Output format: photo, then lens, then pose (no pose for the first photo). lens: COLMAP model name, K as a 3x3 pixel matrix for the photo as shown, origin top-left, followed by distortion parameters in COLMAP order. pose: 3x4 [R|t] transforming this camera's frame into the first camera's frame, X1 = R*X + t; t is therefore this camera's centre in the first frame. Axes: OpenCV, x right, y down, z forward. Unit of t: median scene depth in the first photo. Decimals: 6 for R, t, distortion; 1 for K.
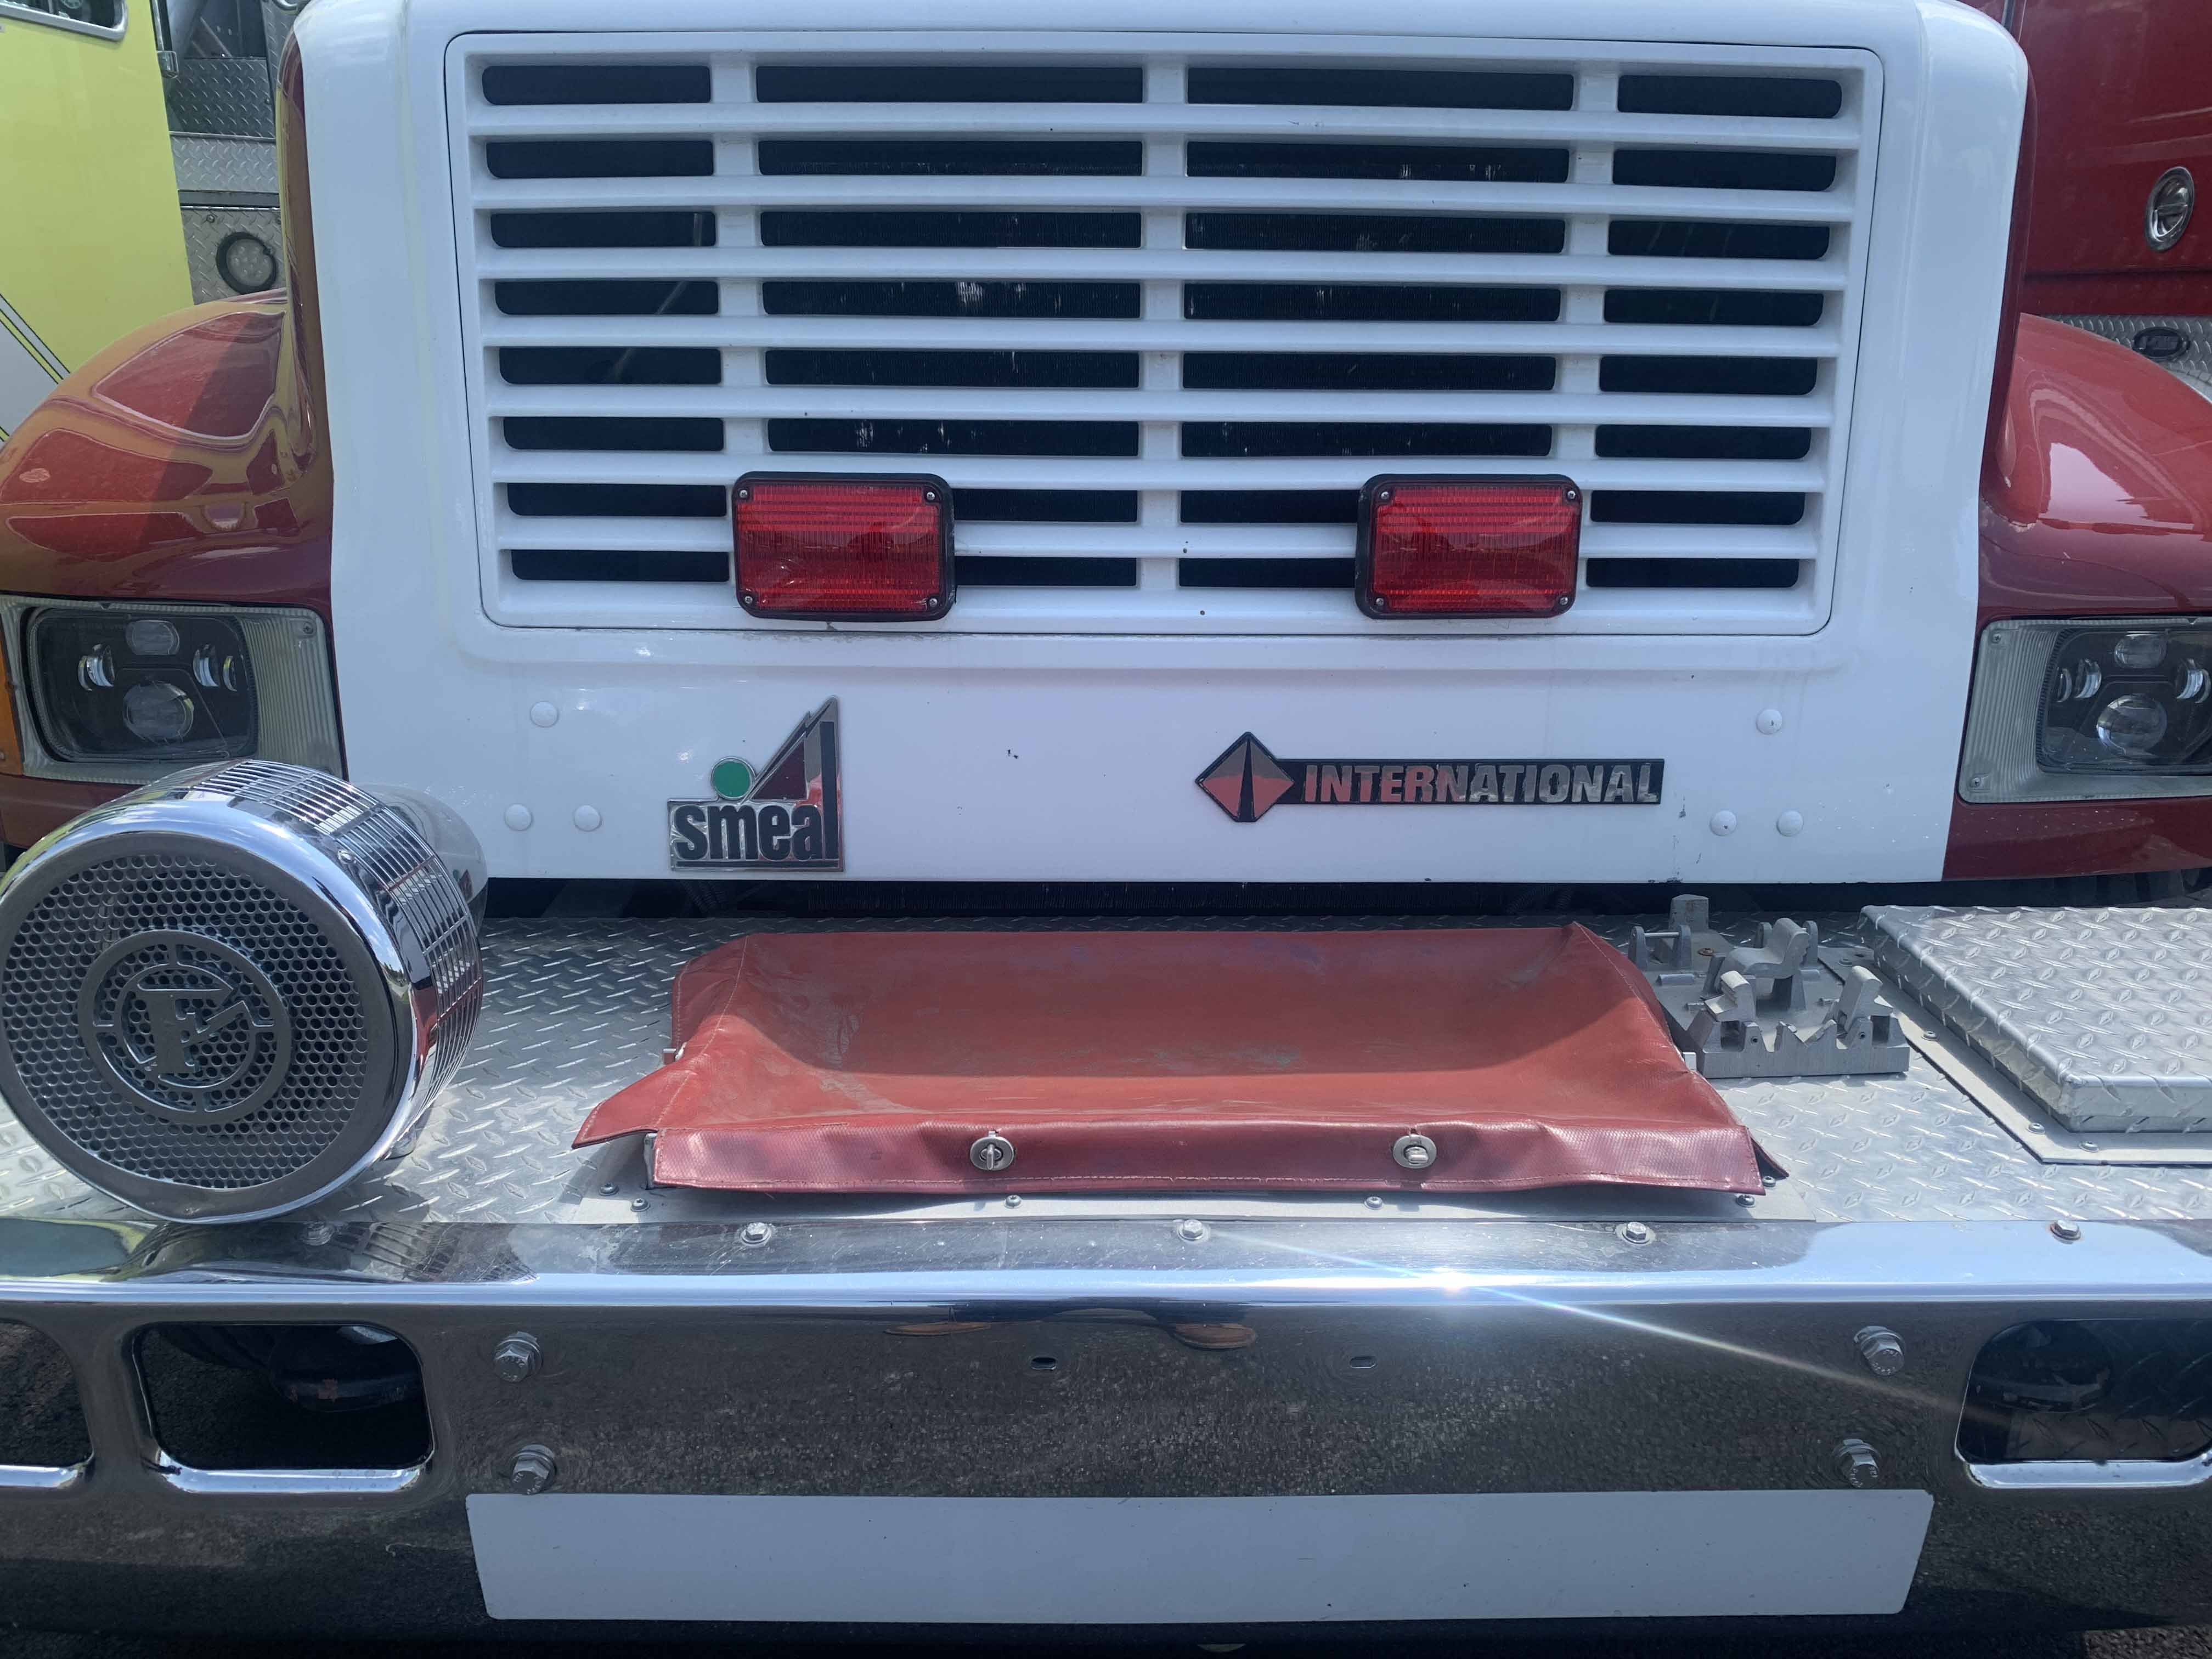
lens RADIAL K [[1701.6, 0, 1105.5], [0, 1701.6, 816.6], [0, 0, 1]] dist [0.016974, -0.017511]
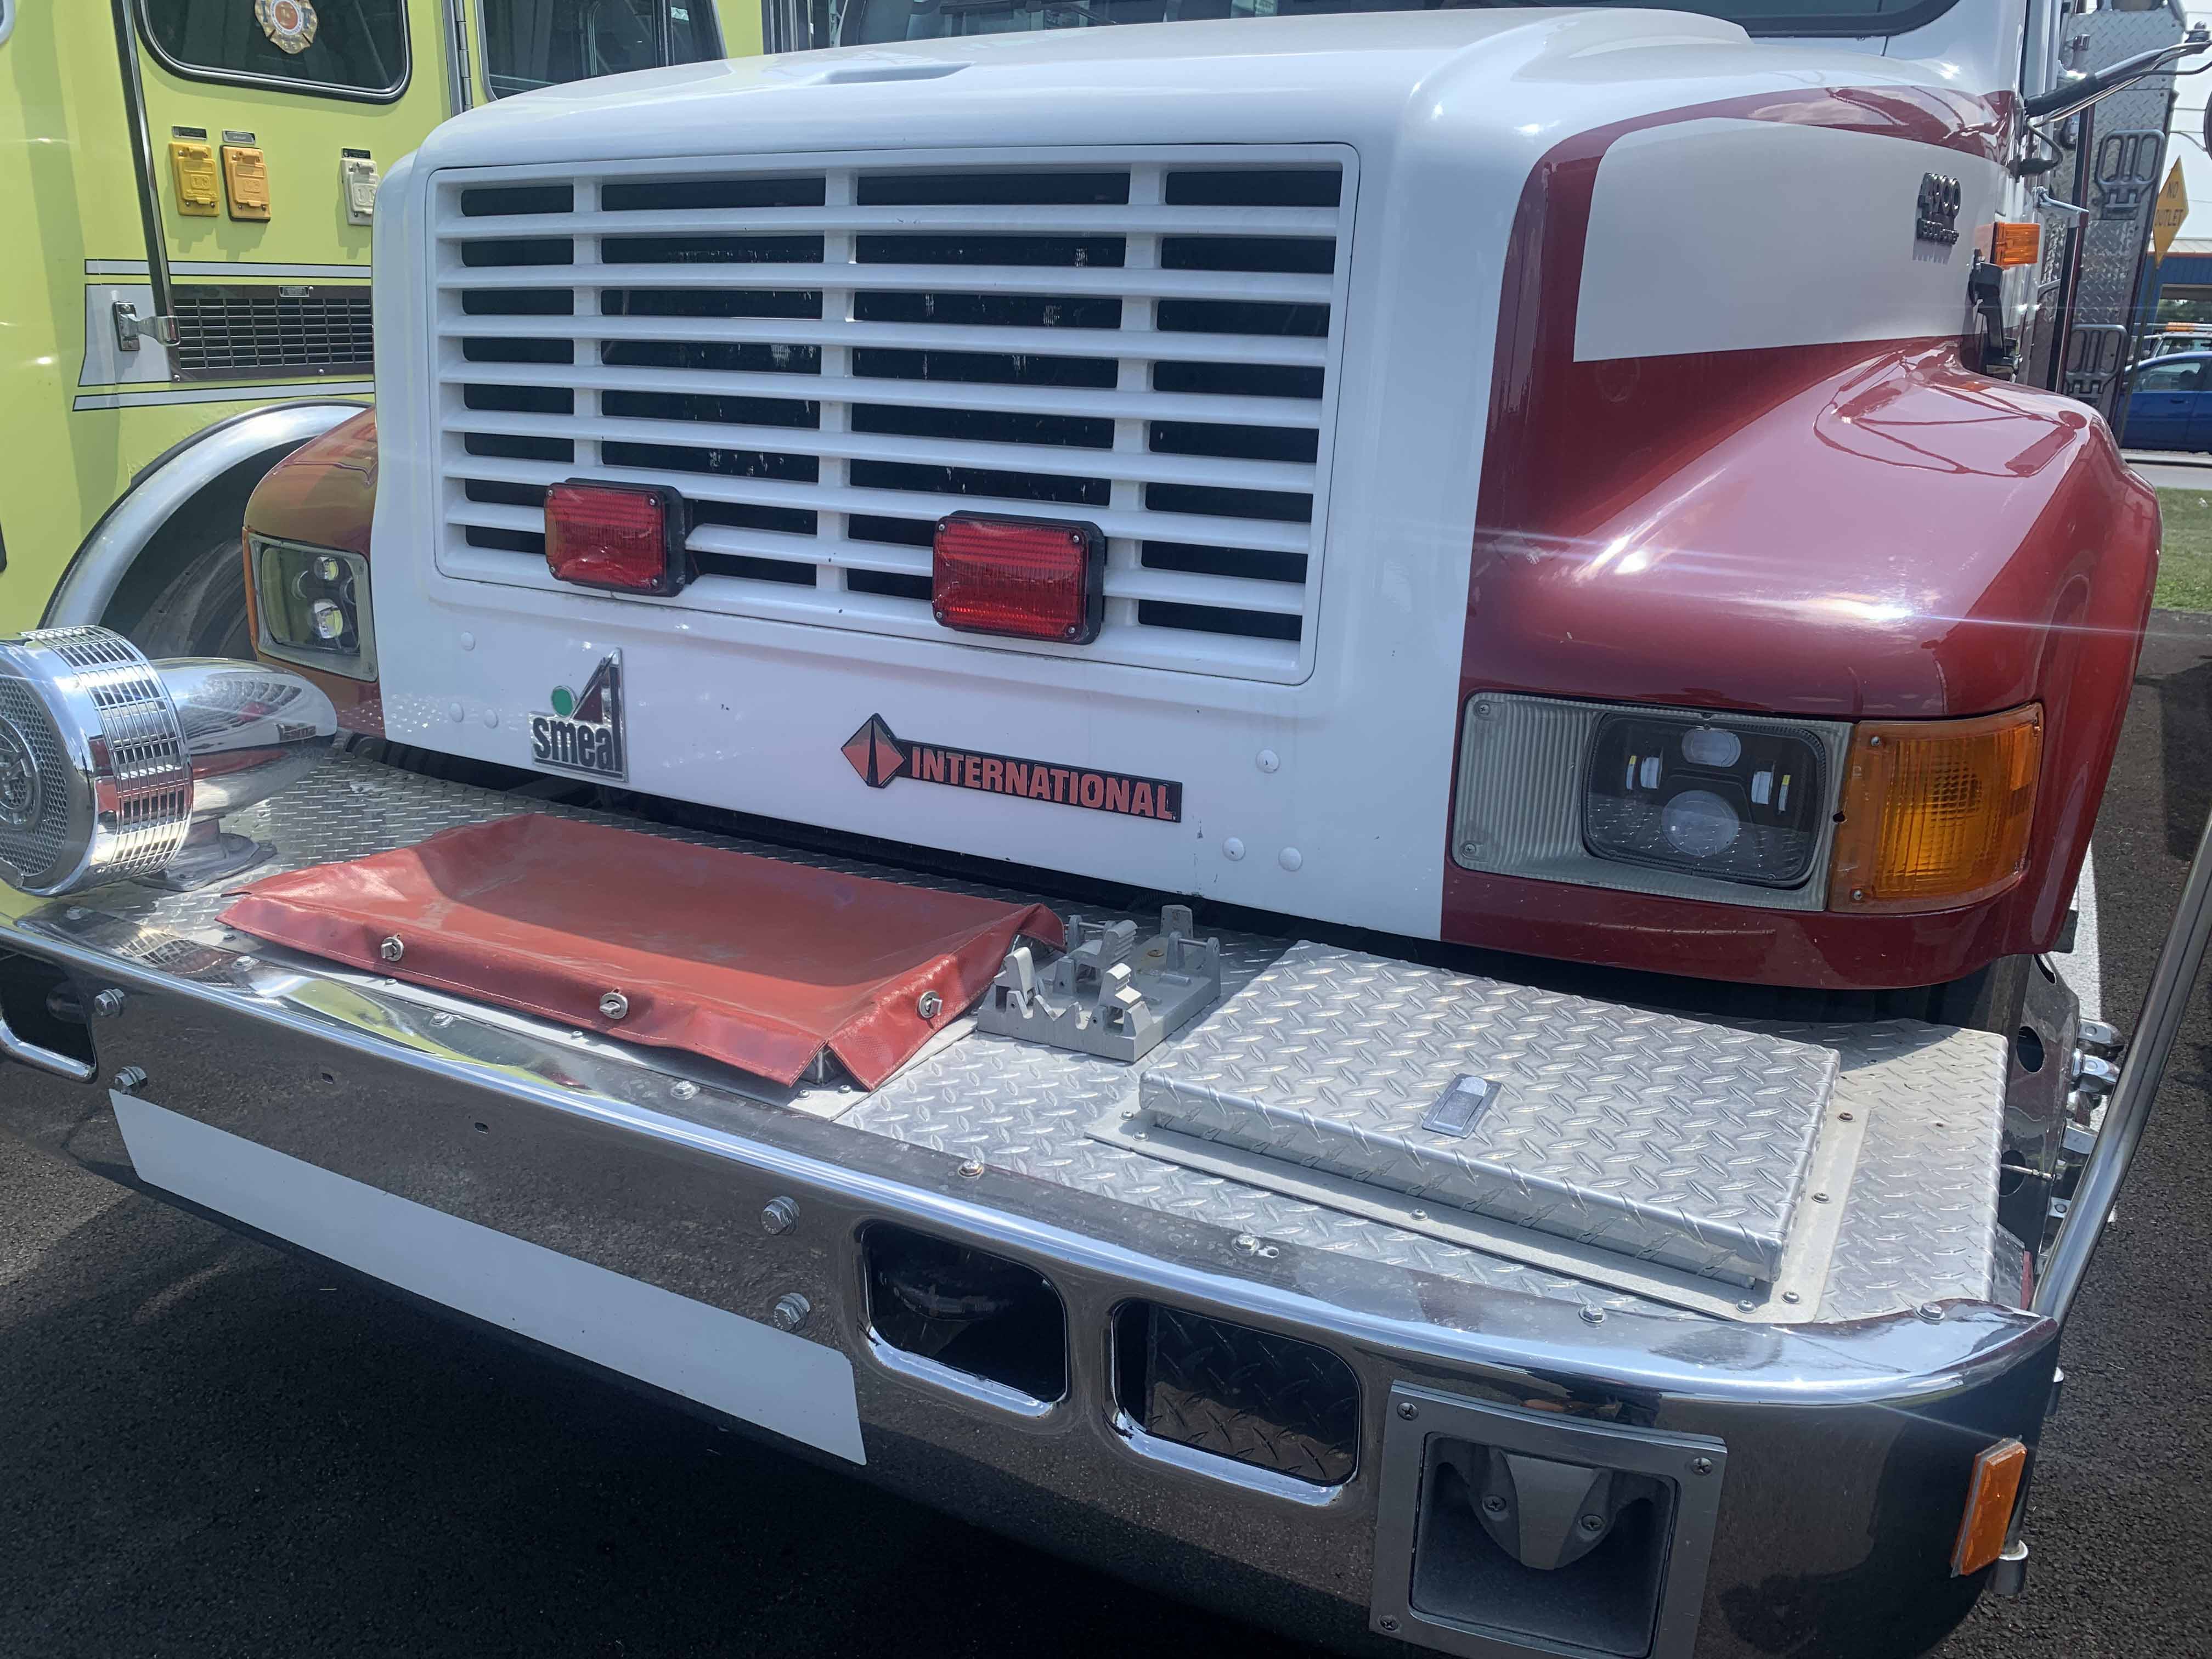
lens RADIAL K [[1701.6, 0, 1149.3], [0, 1701.6, 838.5], [0, 0, 1]] dist [0.016974, -0.017511]
pose [[0.875597, 0.150555, -0.458981, 0.852464], [-0.168117, 0.985764, 0.002634, 0.002746], [0.452844, 0.074856, 0.888442, 0.012043]]
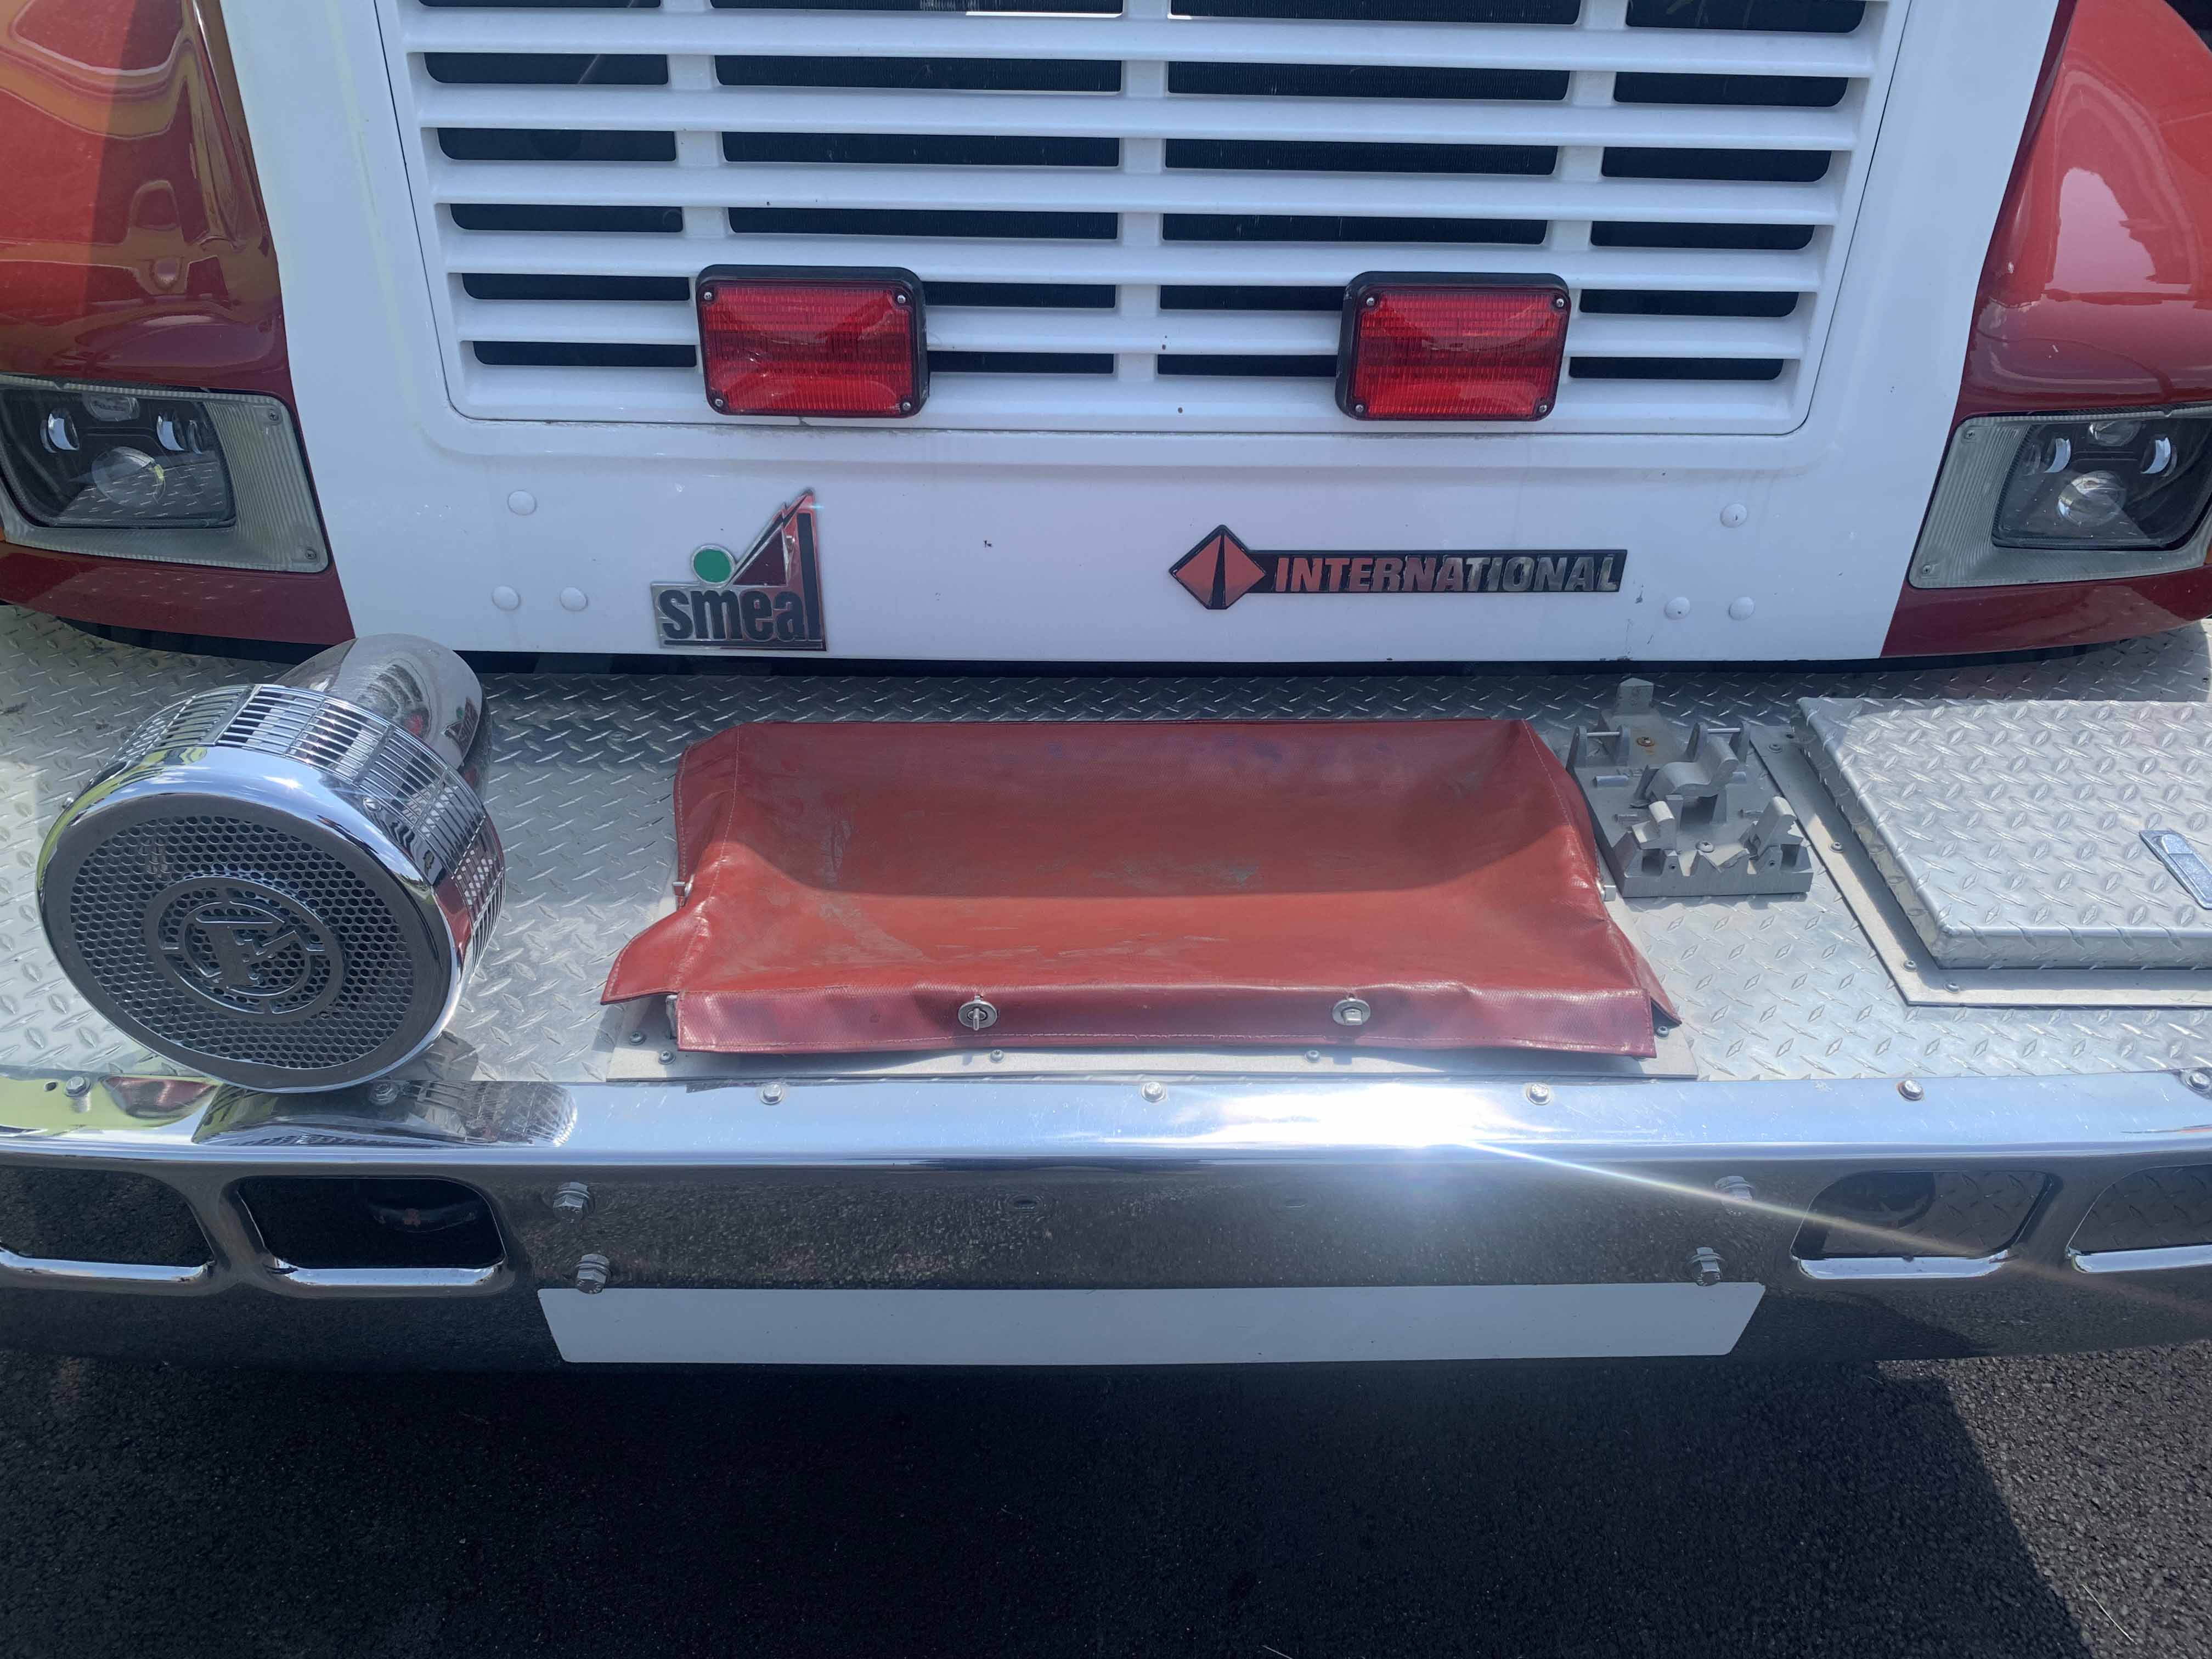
lens RADIAL K [[1701.6, 0, 1108.4], [0, 1701.6, 830.1], [0, 0, 1]] dist [0.016974, -0.017511]
pose [[0.999825, 0.006533, 0.017546, -0.000460], [-0.011846, 0.946454, 0.322620, -0.209631], [-0.014498, -0.322772, 0.946366, -0.018057]]
